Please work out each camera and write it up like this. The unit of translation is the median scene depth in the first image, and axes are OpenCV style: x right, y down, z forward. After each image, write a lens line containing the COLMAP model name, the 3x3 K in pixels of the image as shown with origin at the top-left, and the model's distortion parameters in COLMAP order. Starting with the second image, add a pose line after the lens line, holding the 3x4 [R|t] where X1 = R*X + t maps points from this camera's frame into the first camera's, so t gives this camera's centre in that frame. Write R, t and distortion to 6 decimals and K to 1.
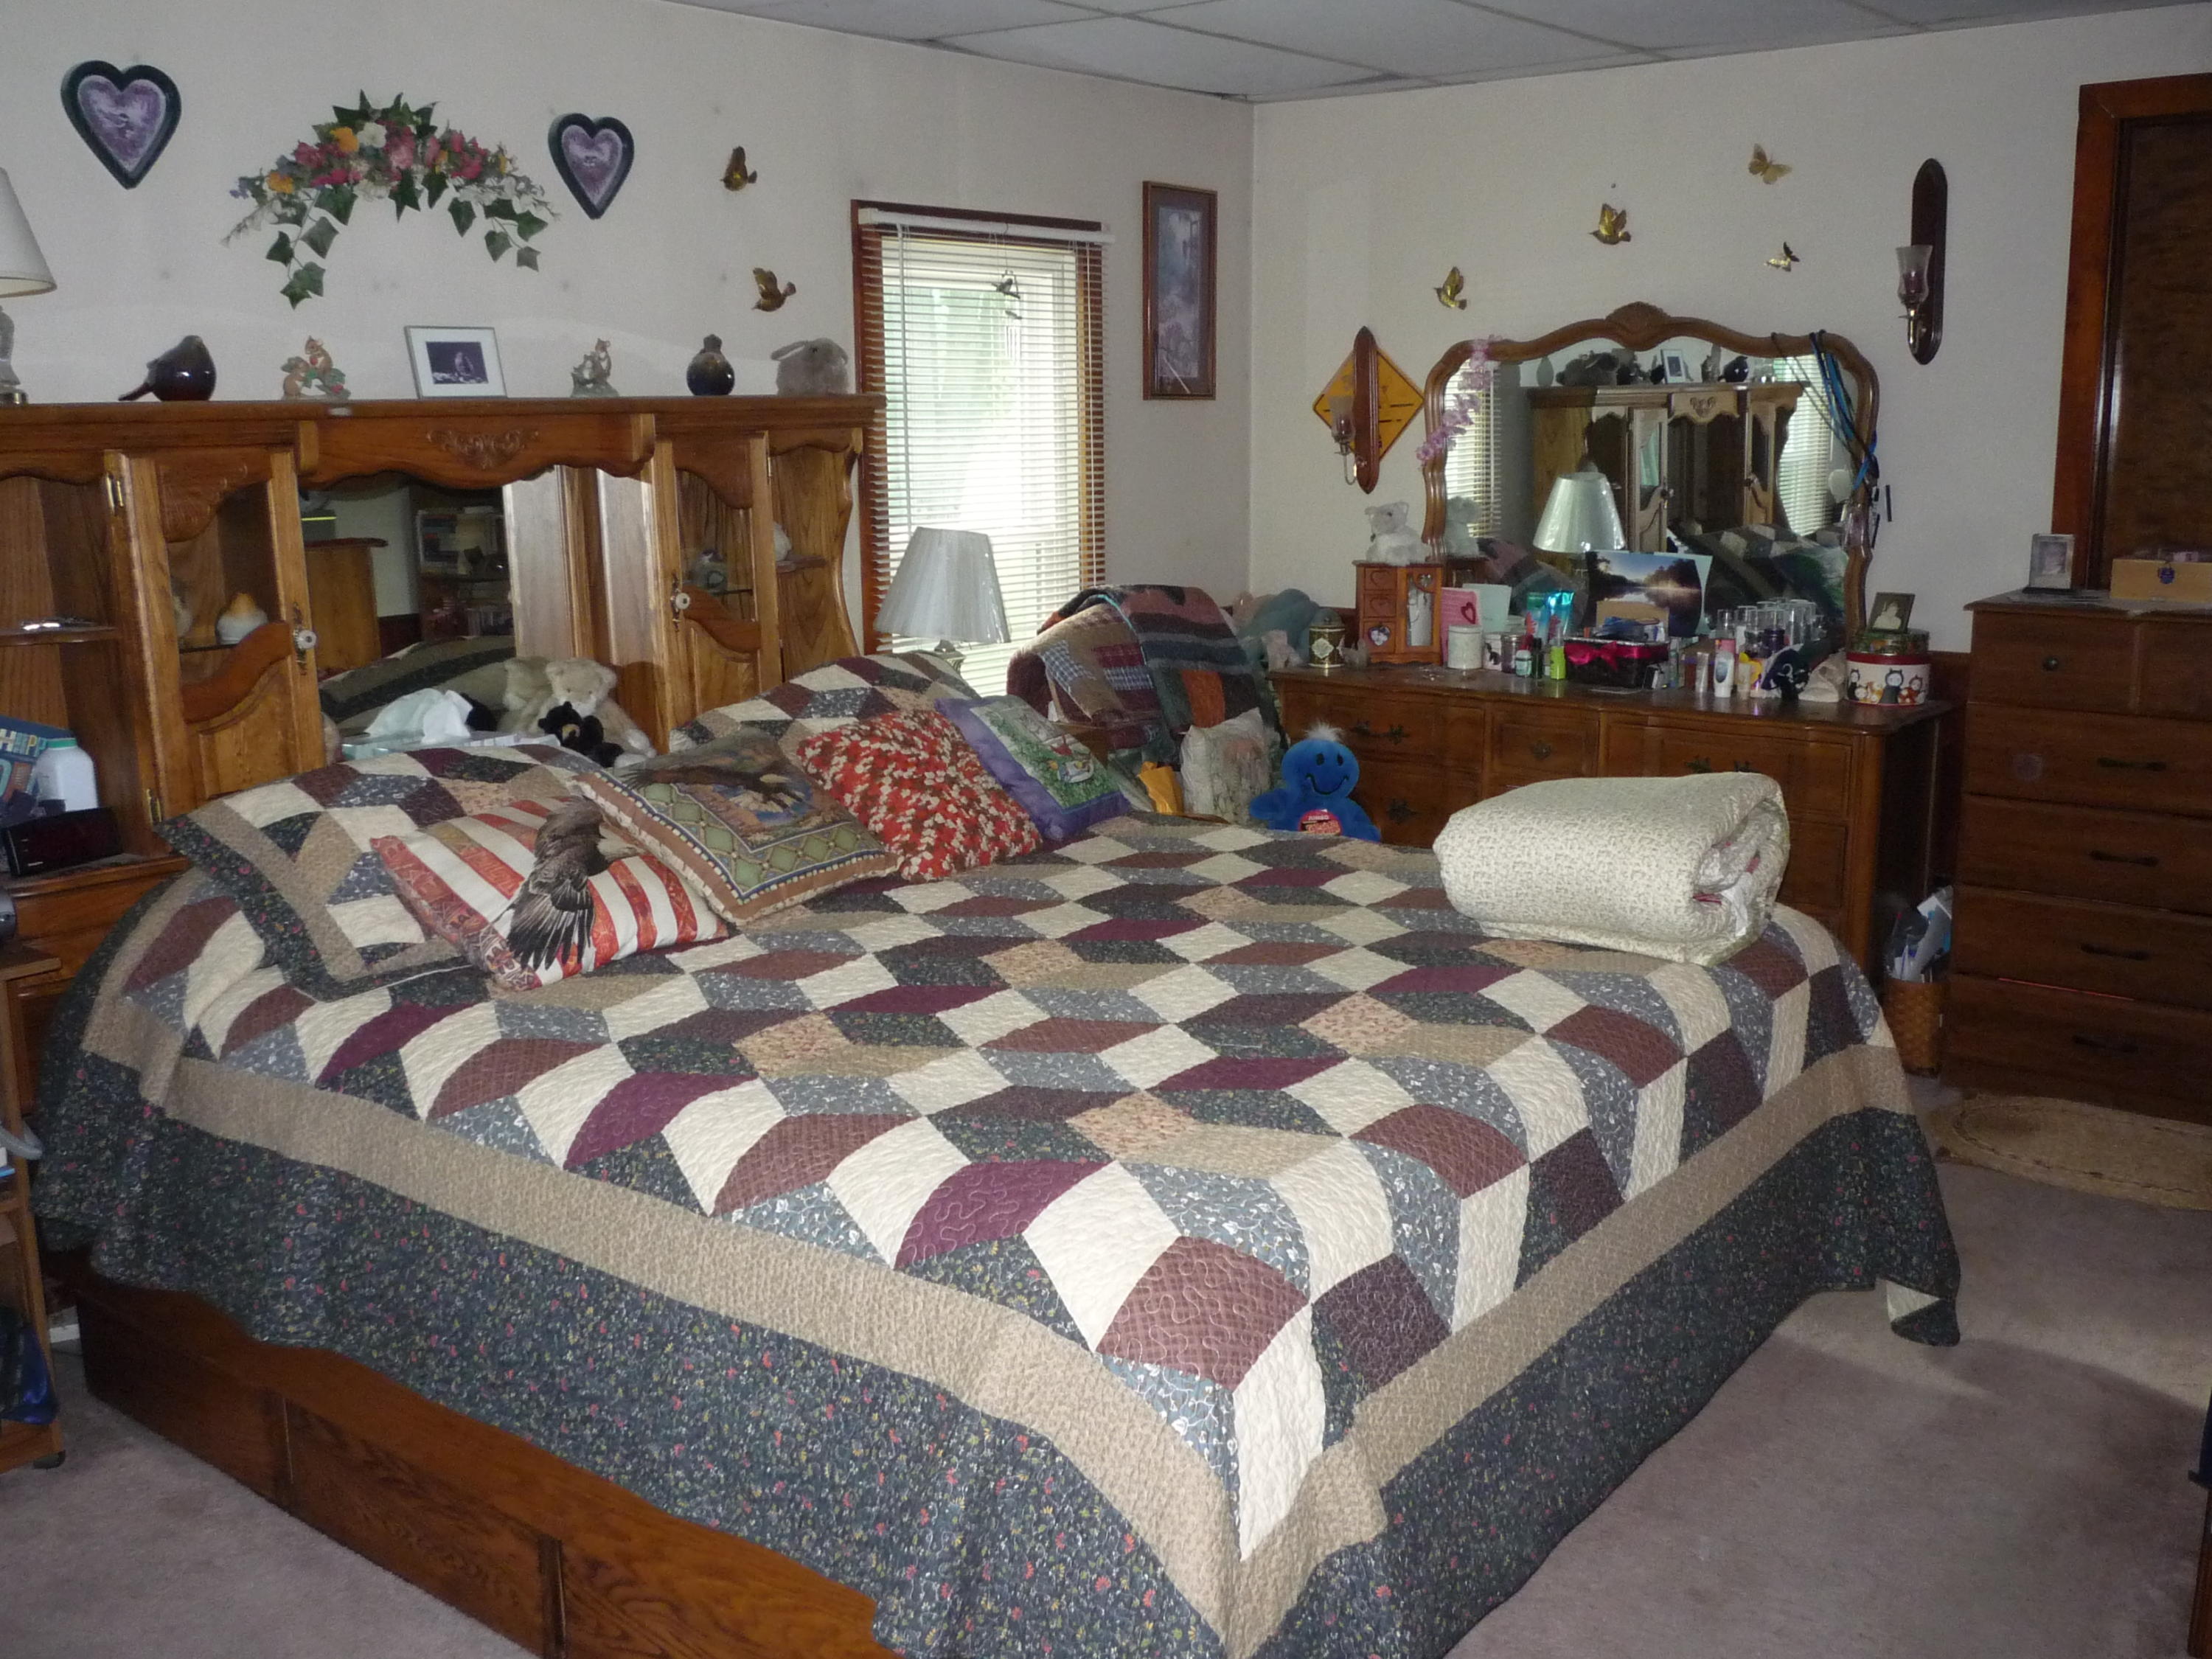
lens RADIAL K [[2064.1, 0, 1064.7], [0, 2064.1, 822.7], [0, 0, 1]] dist [-0.029421, -0.003902]
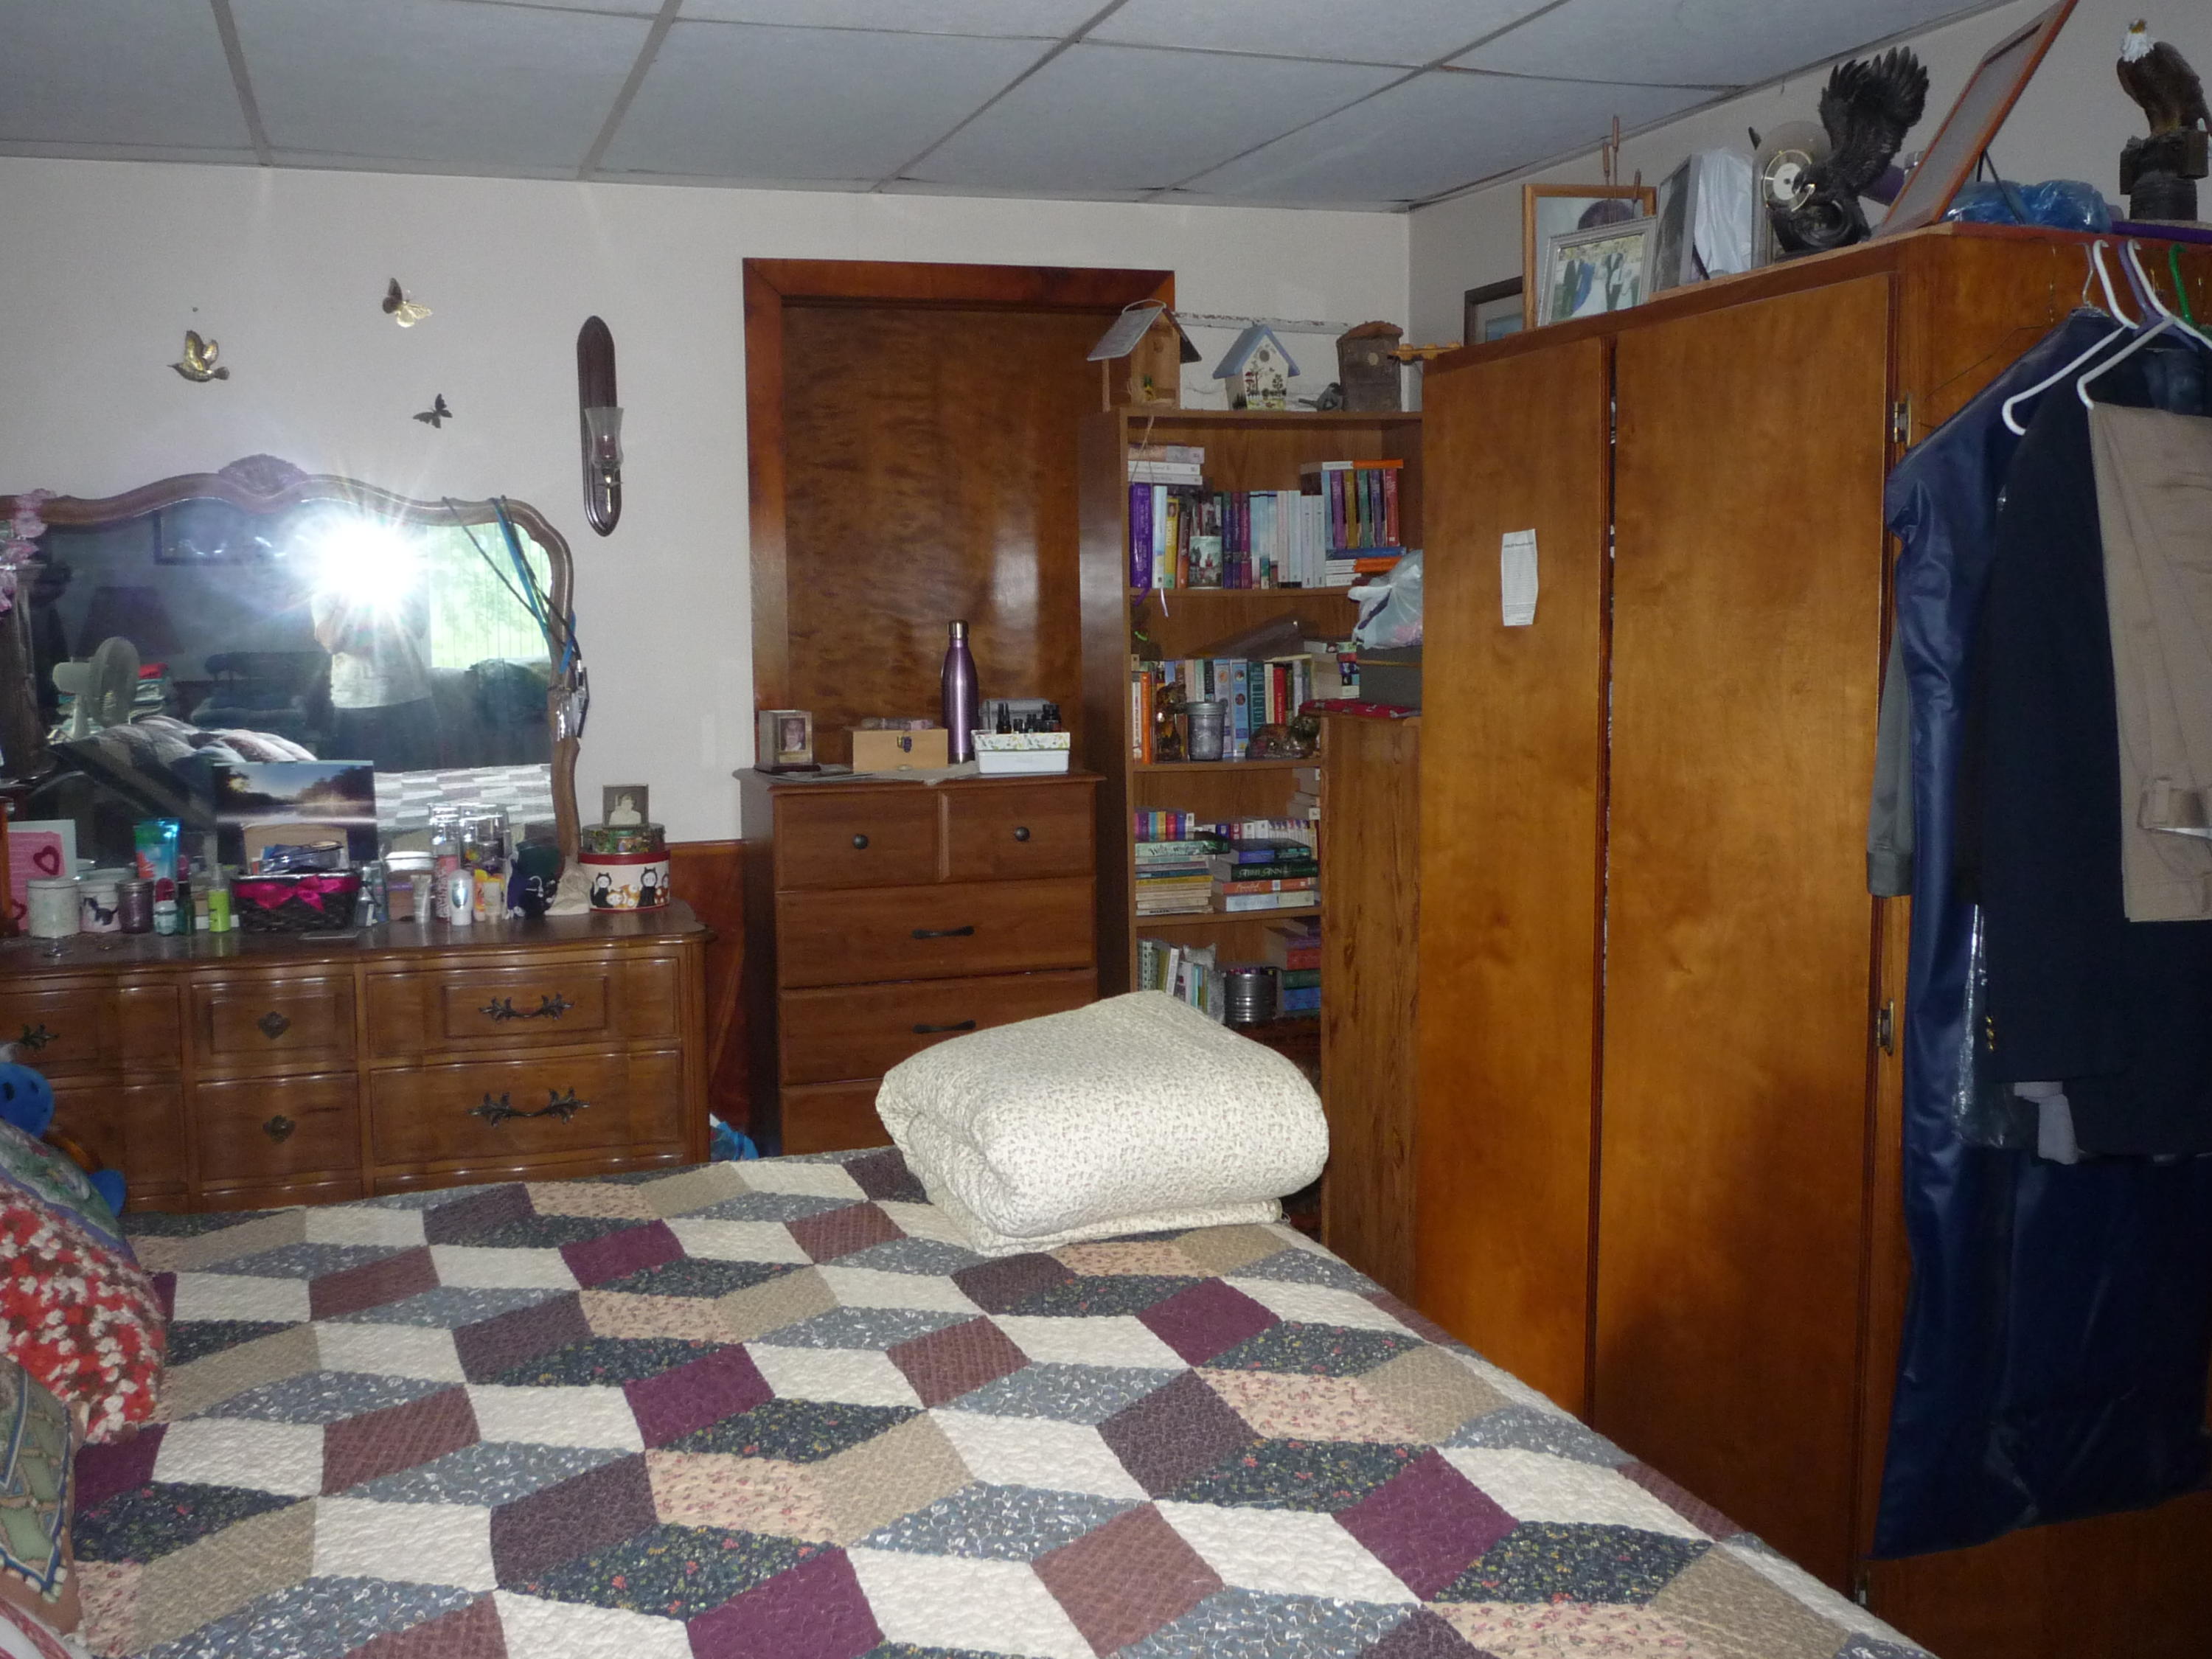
lens RADIAL K [[2102.7, 0, 1101.2], [0, 2102.7, 785.8], [0, 0, 1]] dist [-0.056329, -0.008061]
pose [[0.538511, -0.076918, 0.839101, -0.278179], [0.167543, 0.985715, -0.017167, -0.065584], [-0.825794, 0.149830, 0.543705, 0.352259]]
